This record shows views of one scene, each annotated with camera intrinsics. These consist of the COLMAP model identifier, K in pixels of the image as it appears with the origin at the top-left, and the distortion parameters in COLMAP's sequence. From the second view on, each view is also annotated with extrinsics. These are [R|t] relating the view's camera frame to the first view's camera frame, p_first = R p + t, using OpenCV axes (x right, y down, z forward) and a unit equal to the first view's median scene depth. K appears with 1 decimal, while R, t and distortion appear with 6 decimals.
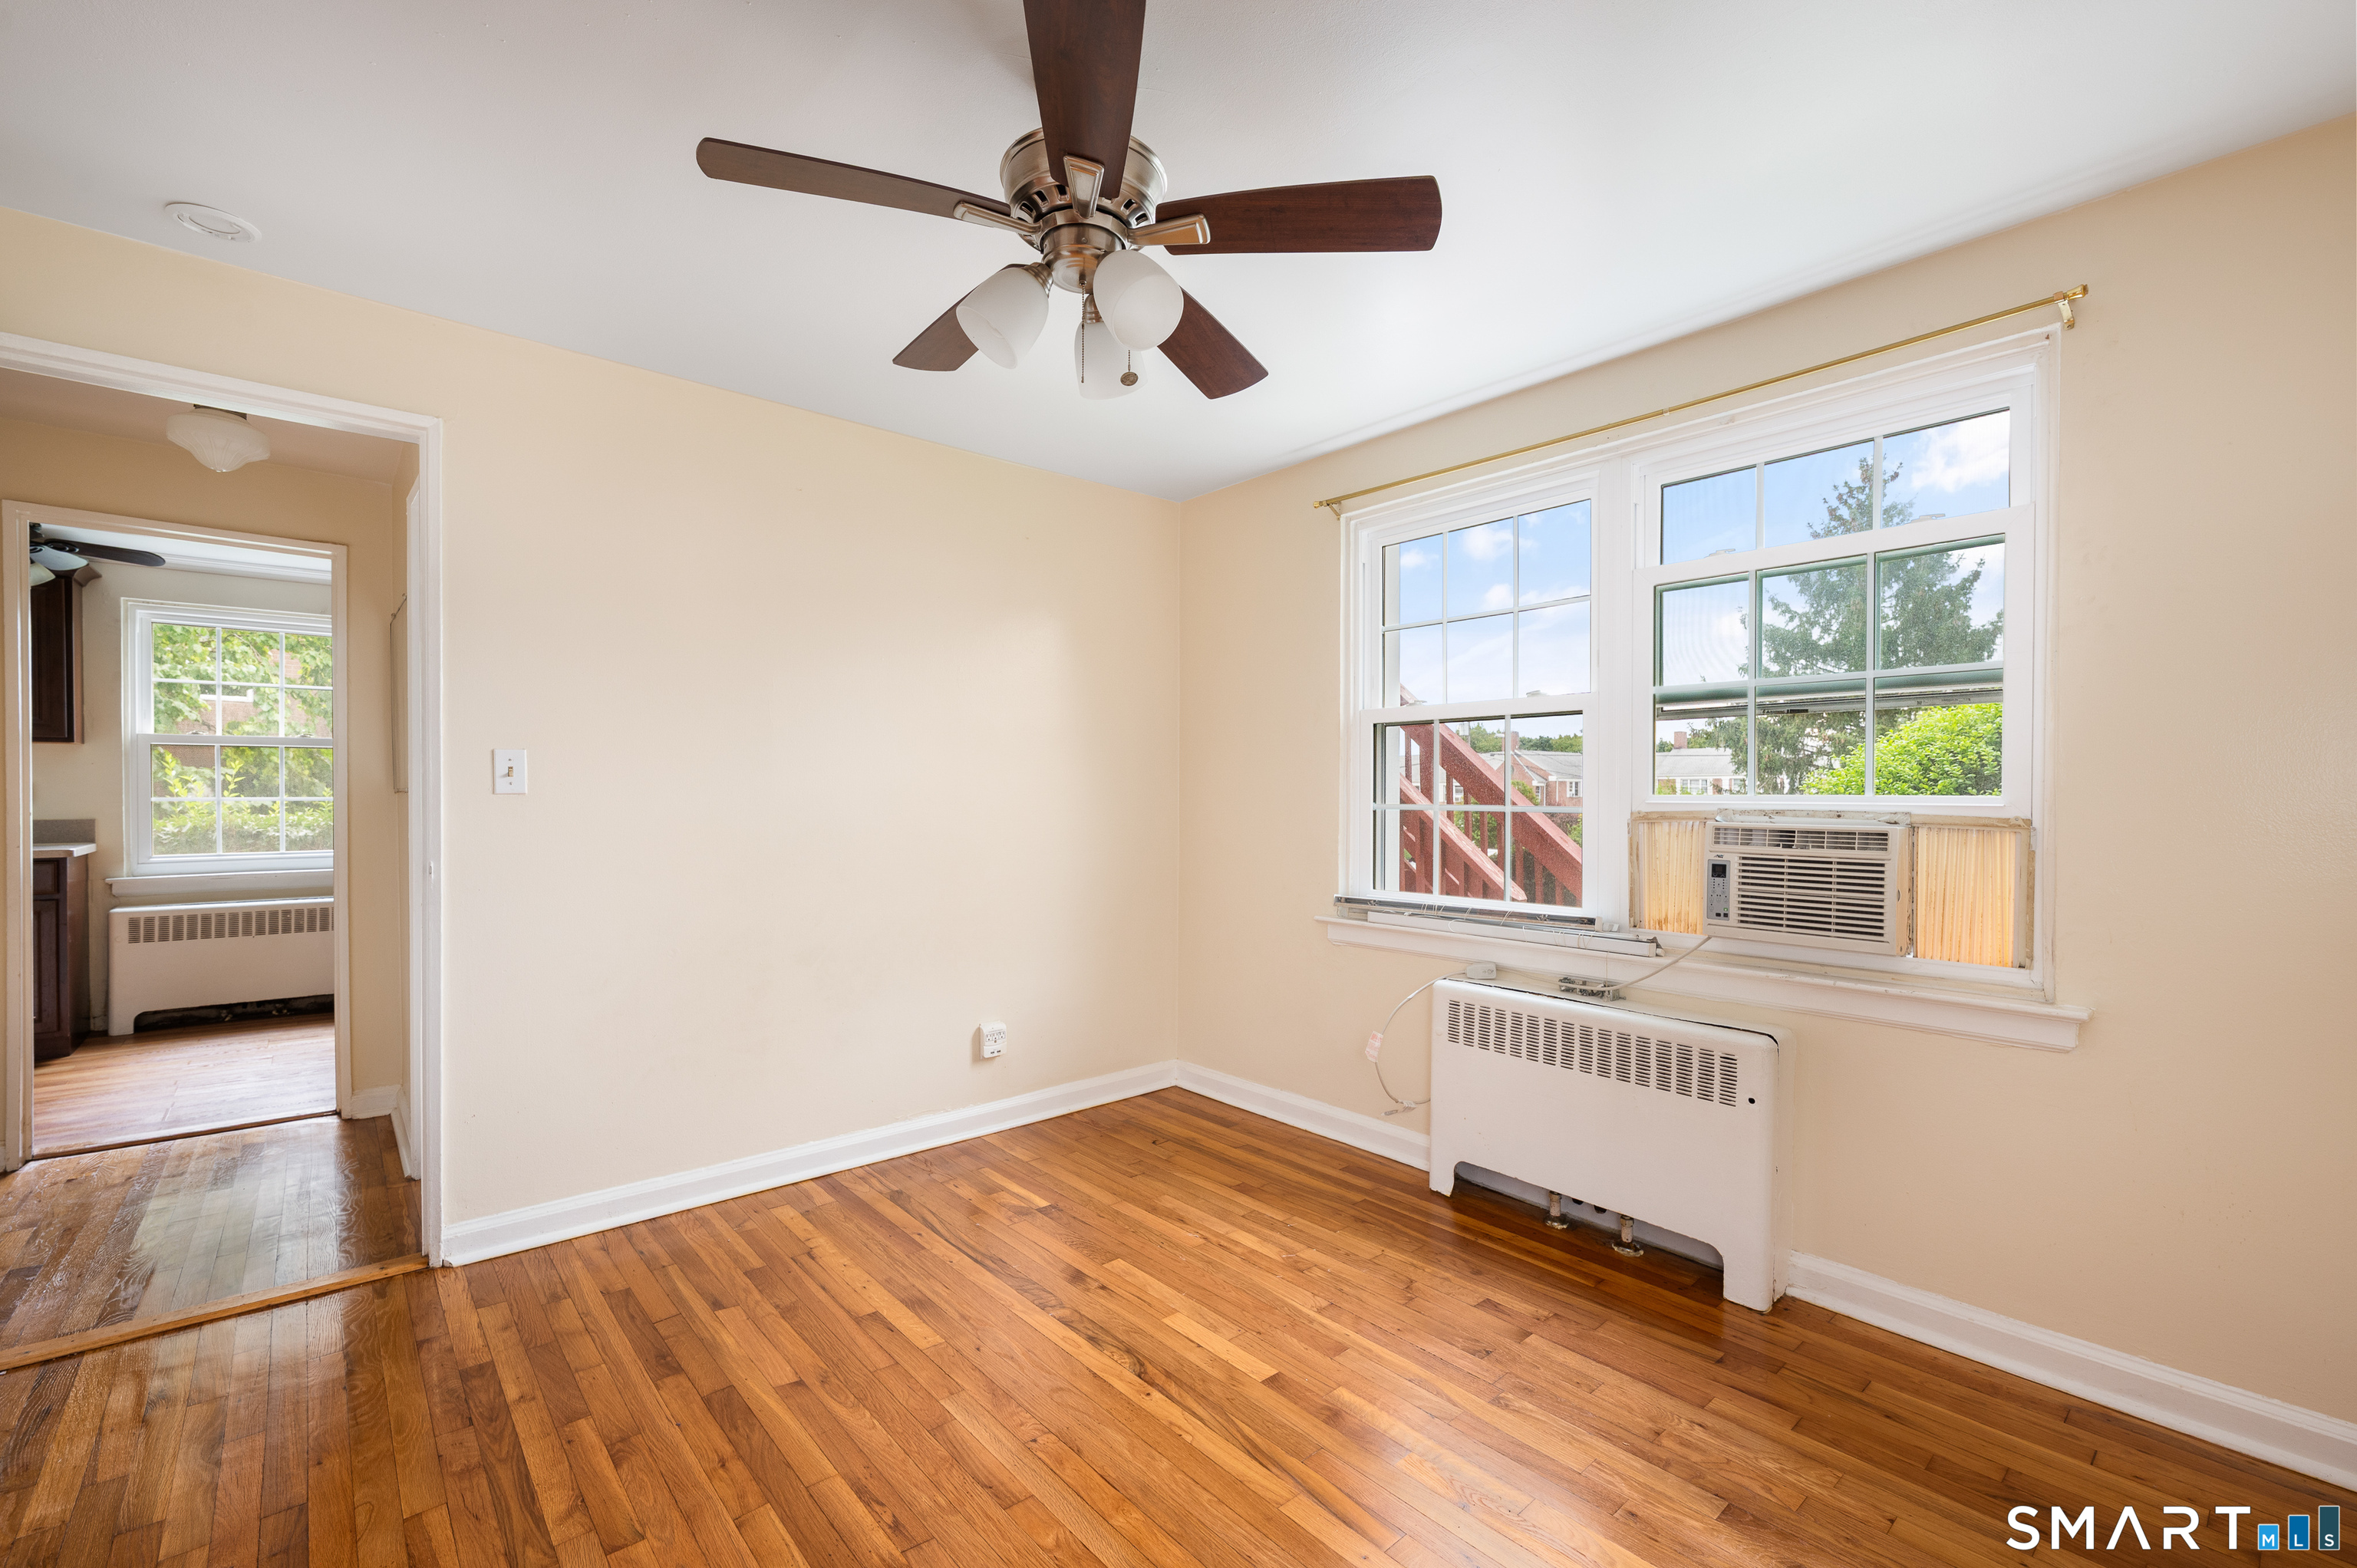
lens RADIAL K [[1017.3, 0, 1182.6], [0, 1017.3, 790.2], [0, 0, 1]] dist [0.001879, -0.000027]
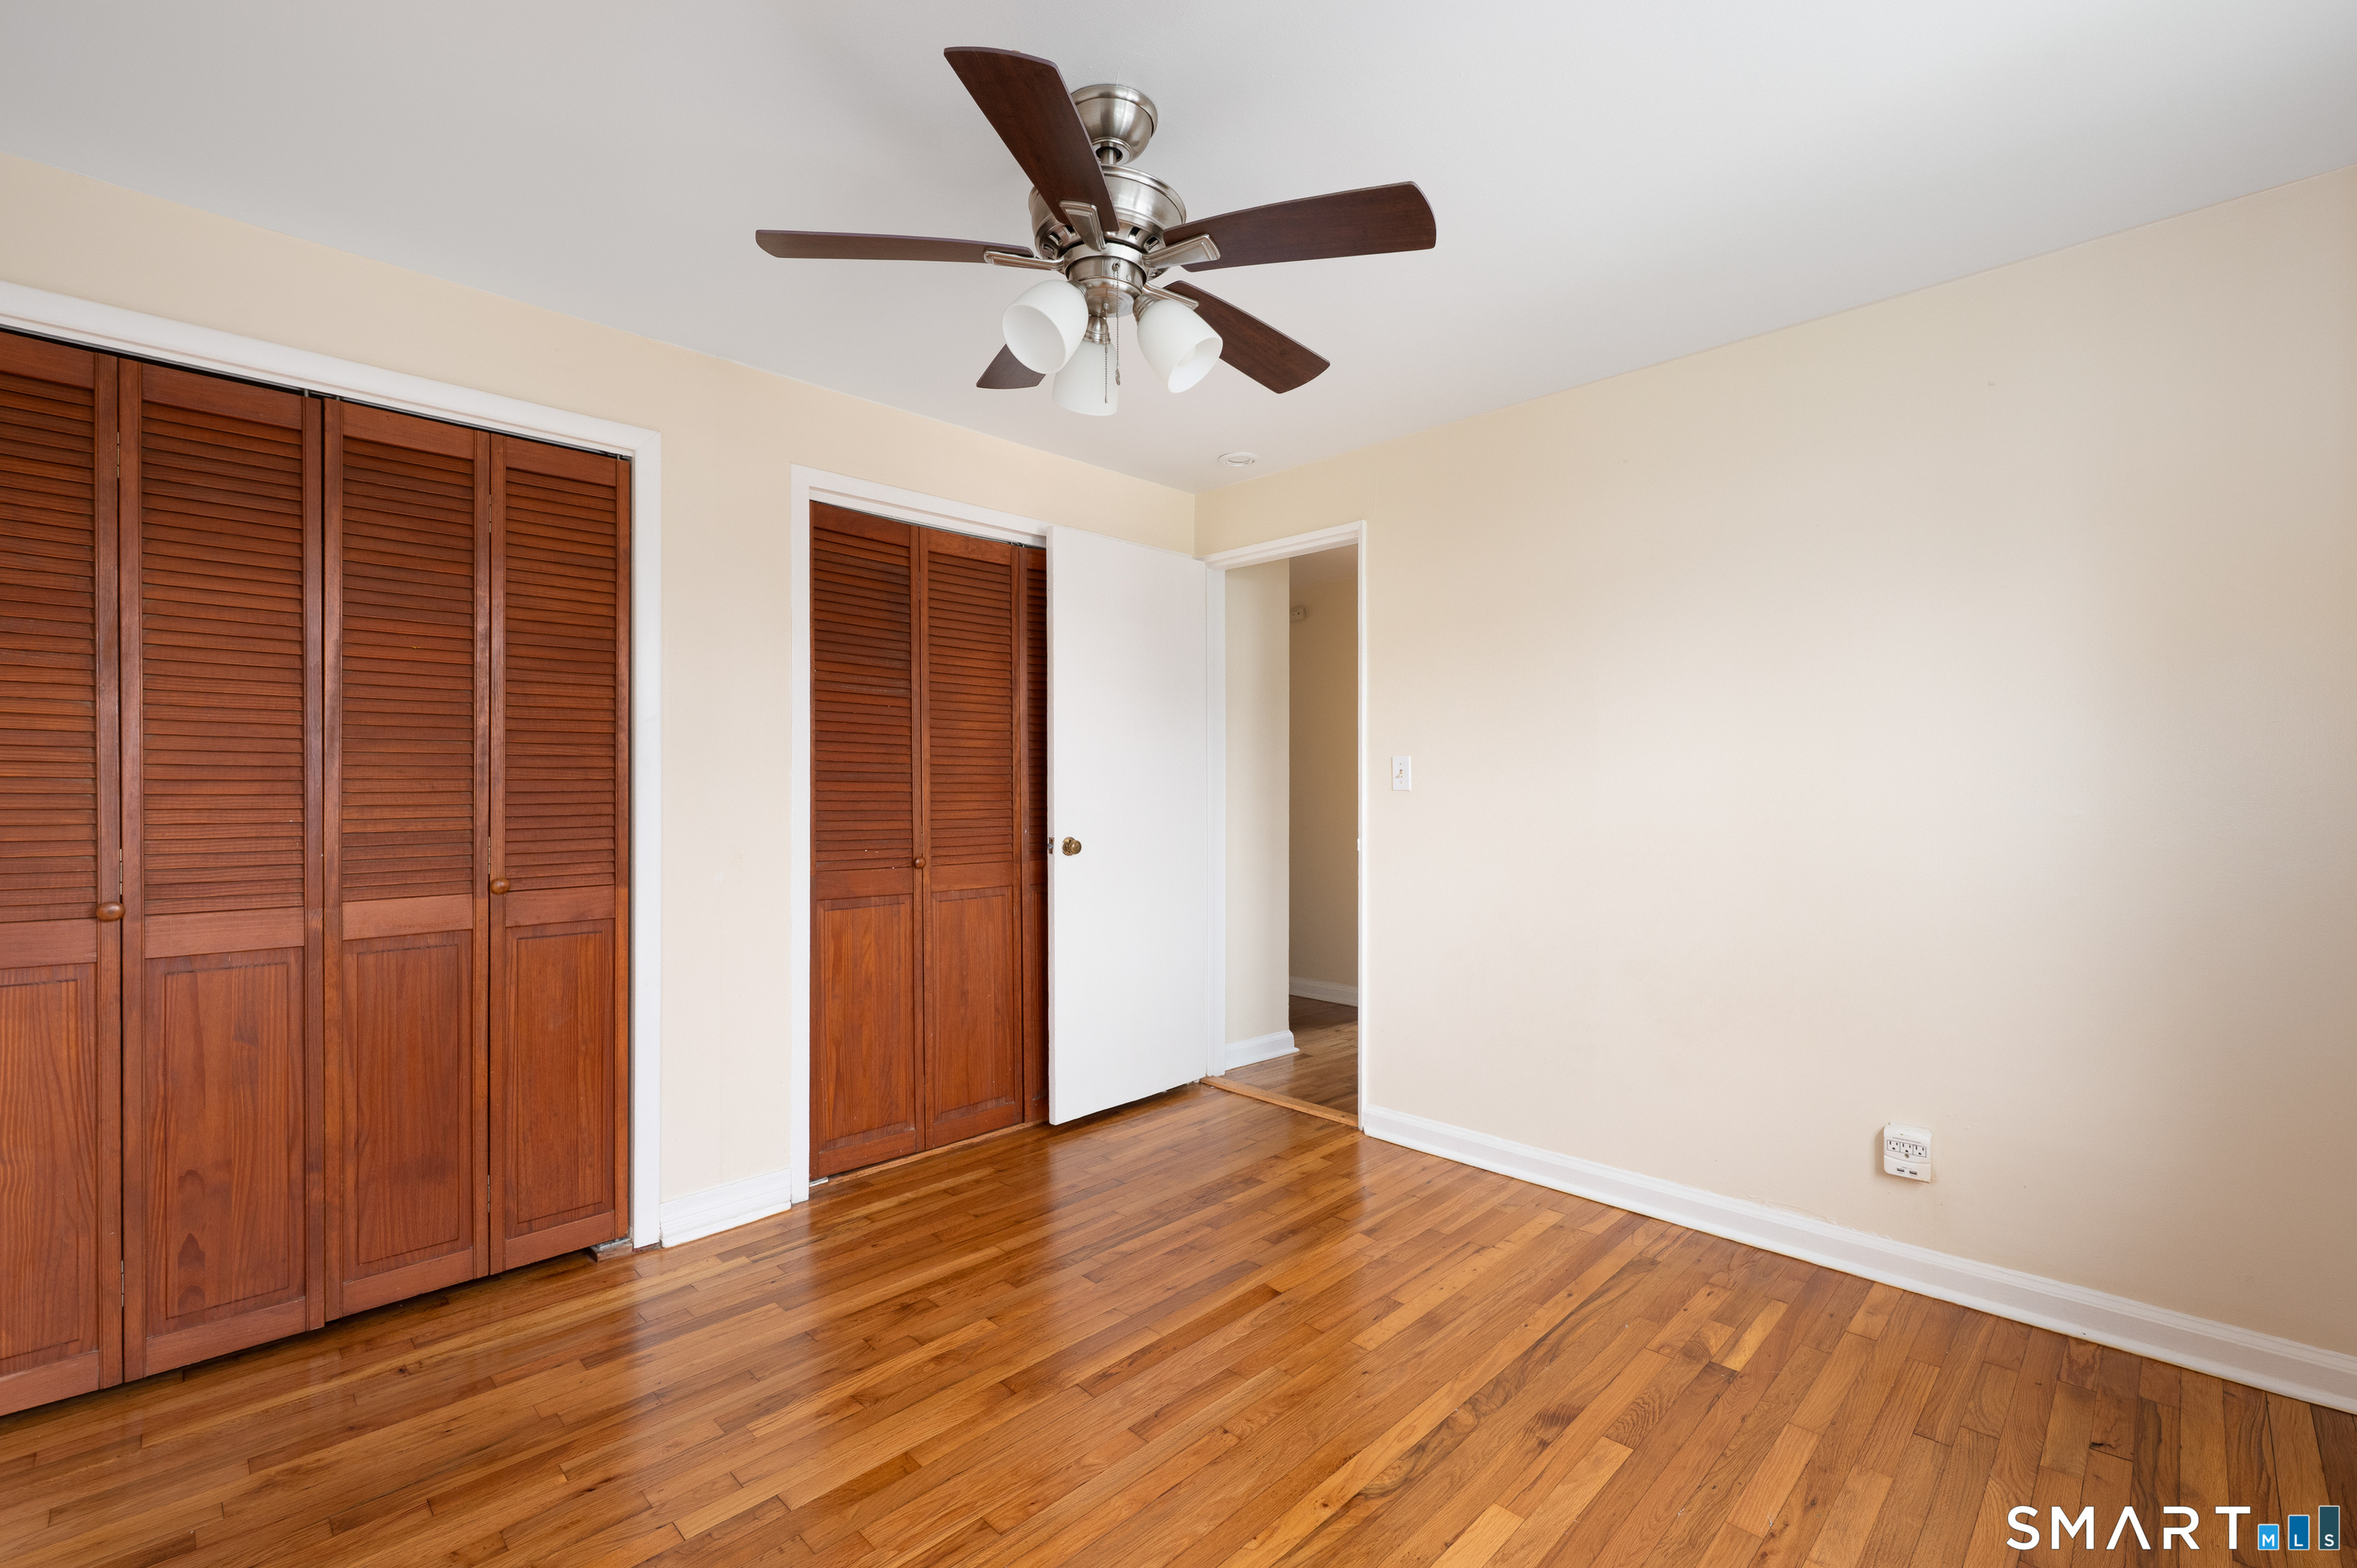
lens RADIAL K [[1017.3, 0, 1187.6], [0, 1017.3, 792.7], [0, 0, 1]] dist [0.001879, -0.000027]
pose [[0.076596, 0.003865, -0.997055, 0.601523], [0.003208, 0.999986, 0.004123, 0.000497], [0.997057, -0.003514, 0.076582, 0.623355]]
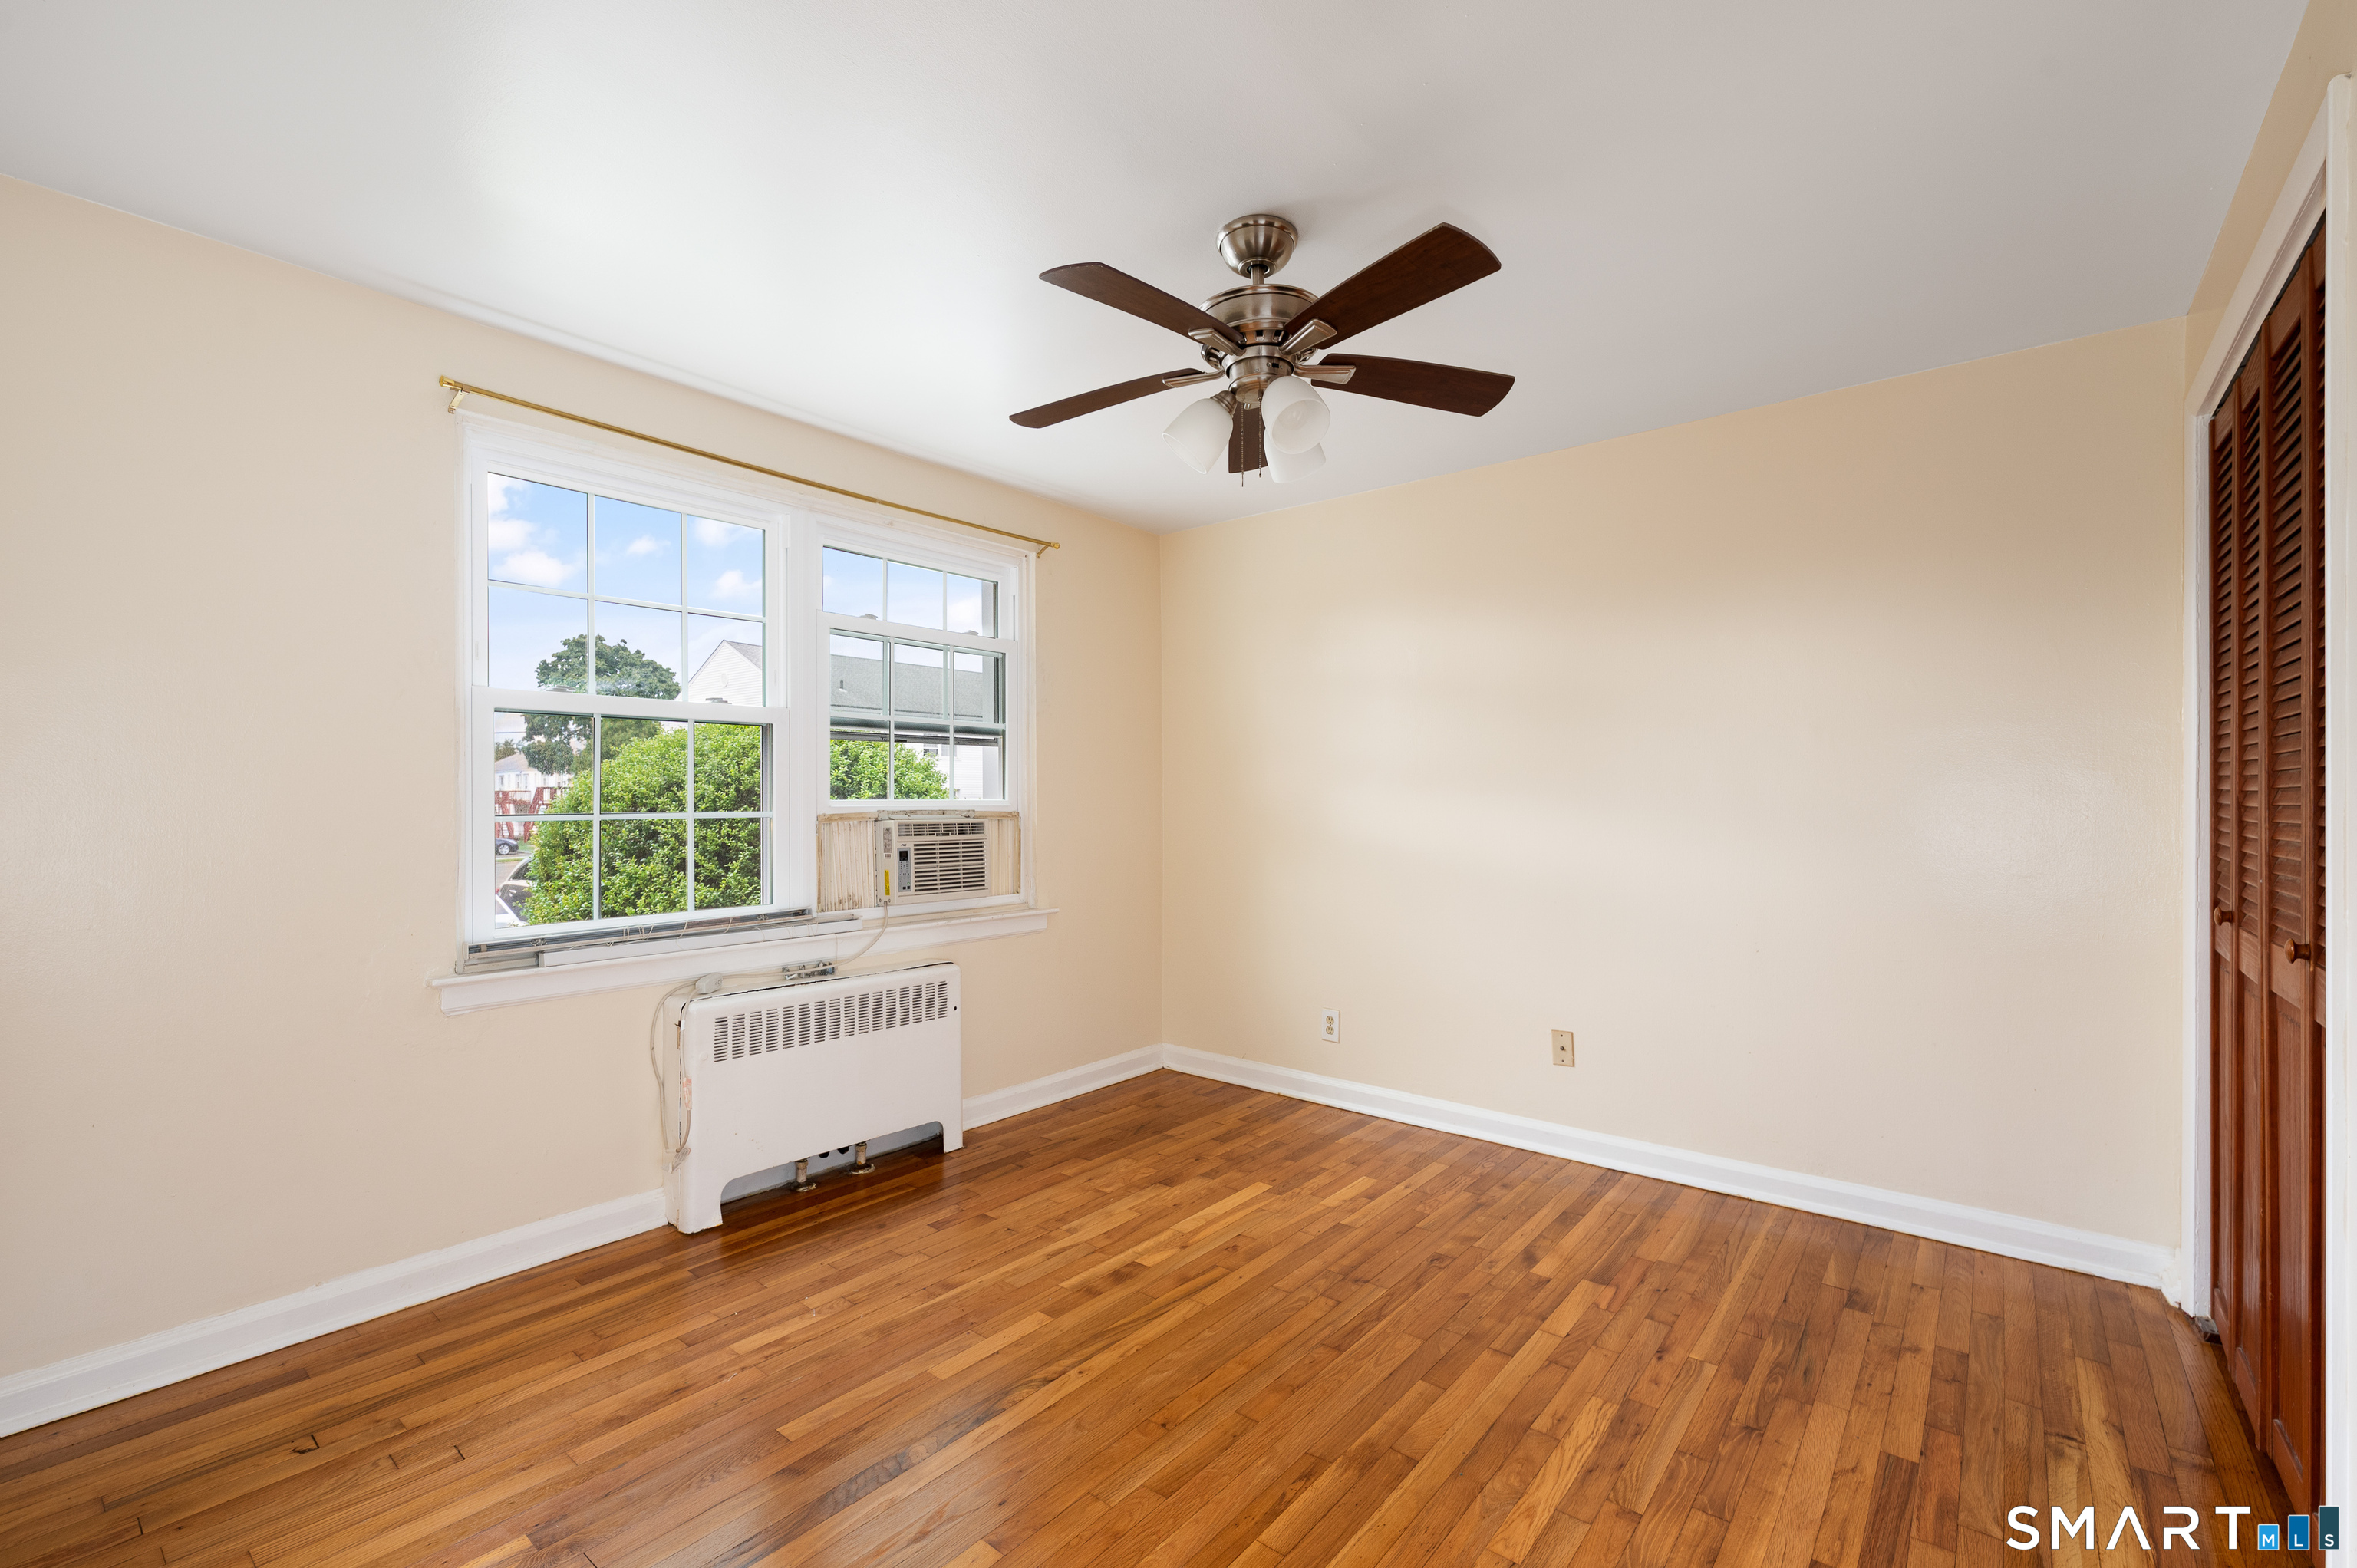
lens RADIAL K [[1017.3, 0, 1179.0], [0, 1017.3, 792.9], [0, 0, 1]] dist [0.001879, -0.000027]
pose [[-0.173541, 0.001363, 0.984826, -0.824161], [-0.003401, 0.999992, -0.001984, -0.003567], [-0.984821, -0.003694, -0.173535, 0.820368]]
